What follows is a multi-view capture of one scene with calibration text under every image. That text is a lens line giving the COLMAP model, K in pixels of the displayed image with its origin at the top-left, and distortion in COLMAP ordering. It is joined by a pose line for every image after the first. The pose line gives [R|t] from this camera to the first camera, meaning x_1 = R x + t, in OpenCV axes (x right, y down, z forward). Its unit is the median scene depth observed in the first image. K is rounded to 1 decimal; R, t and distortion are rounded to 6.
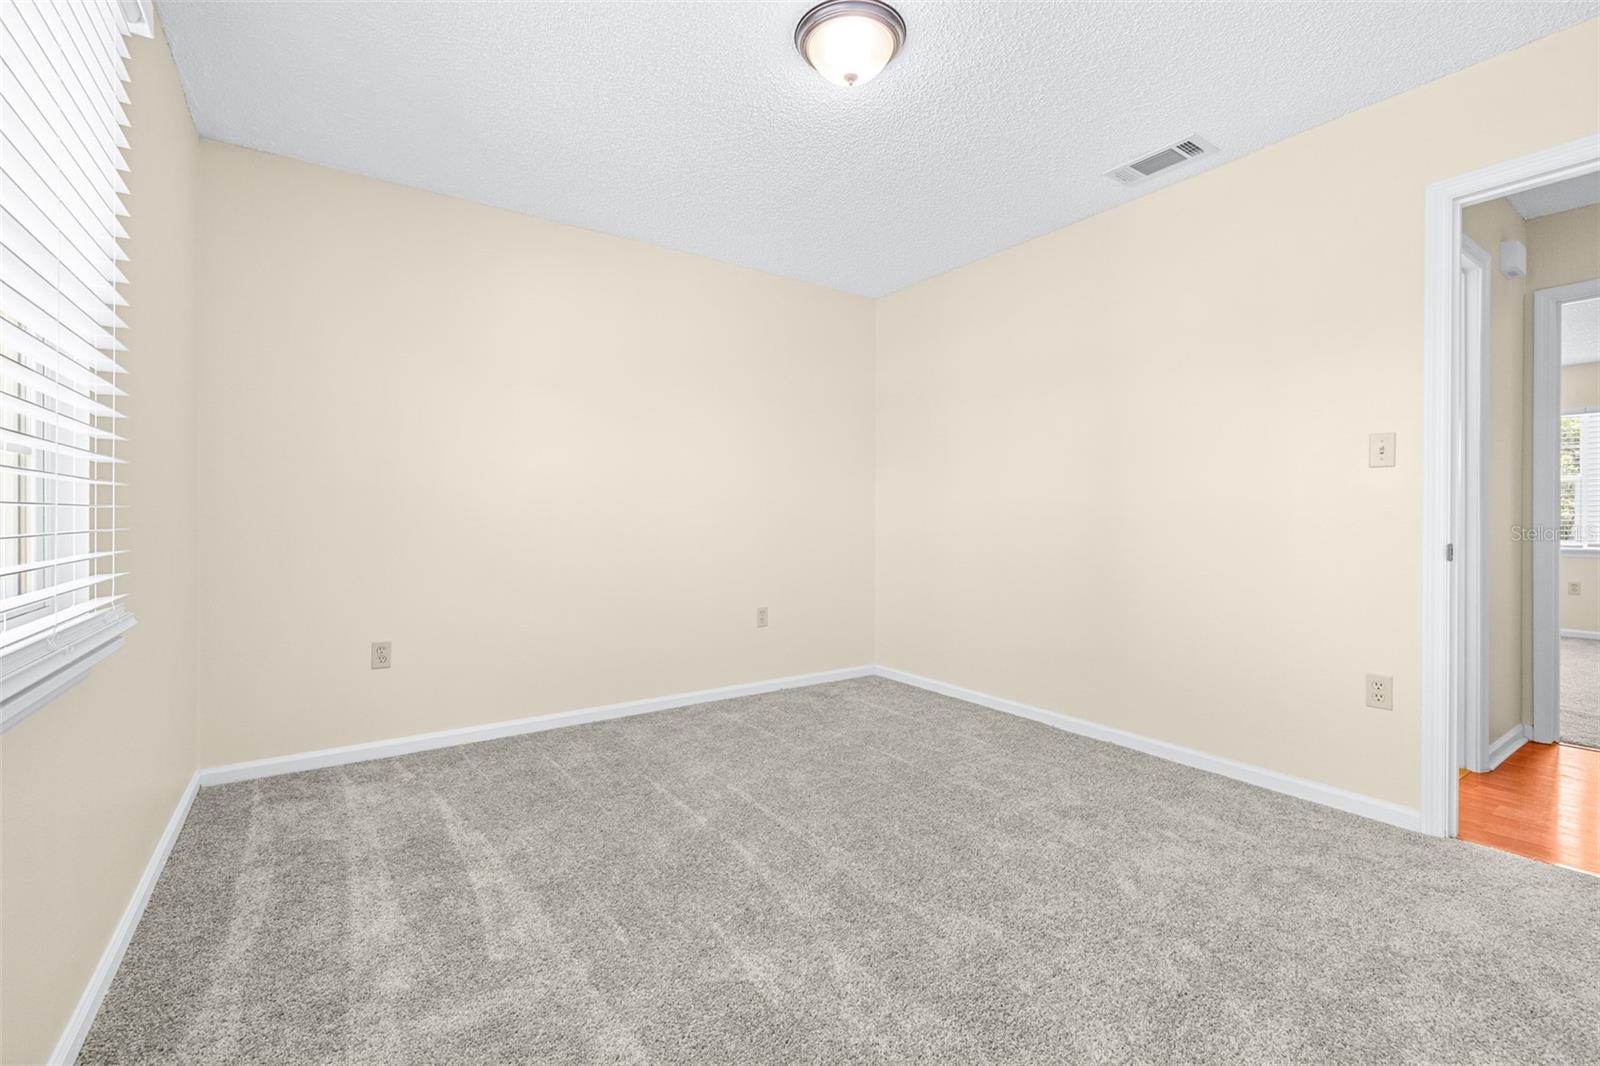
lens RADIAL K [[676.2, 0, 799.7], [0, 676.2, 531.0], [0, 0, 1]] dist [-0.000602, -0.000086]
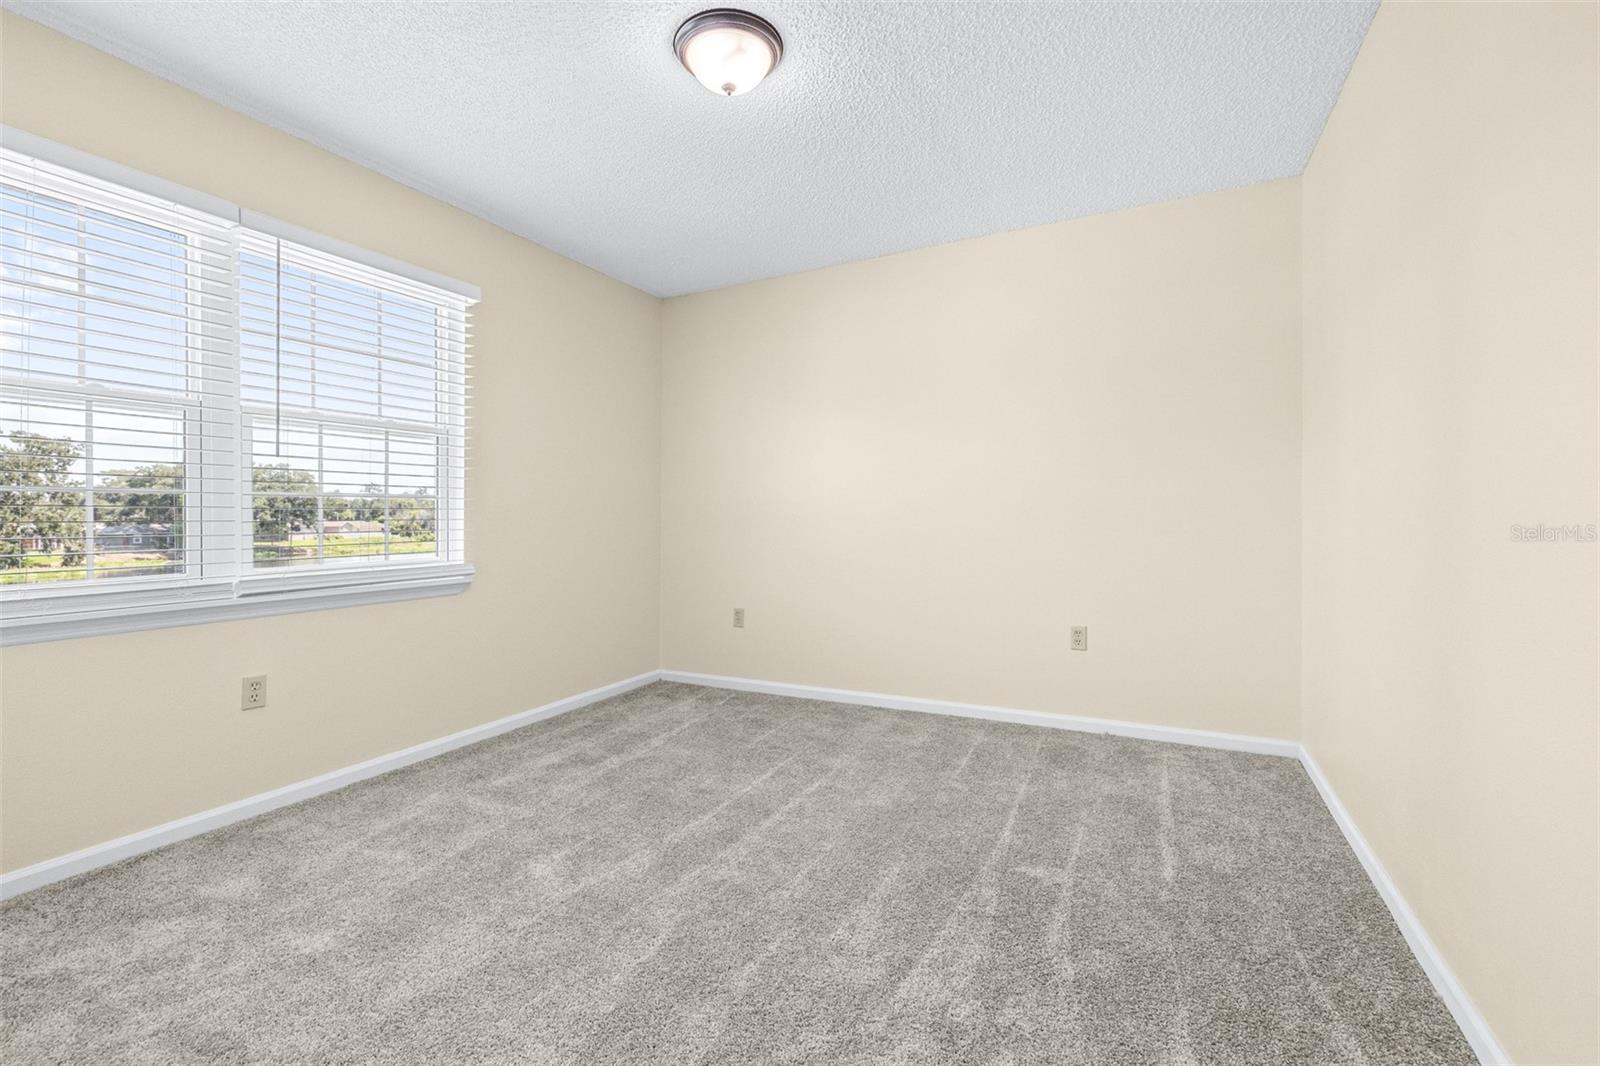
lens RADIAL K [[701.5, 0, 795.8], [0, 701.5, 513.1], [0, 0, 1]] dist [0.000457, -0.000179]
pose [[0.474957, -0.007388, -0.879978, 0.804274], [-0.001111, 0.999959, -0.008996, -0.025896], [0.880008, 0.005250, 0.474930, 0.433072]]
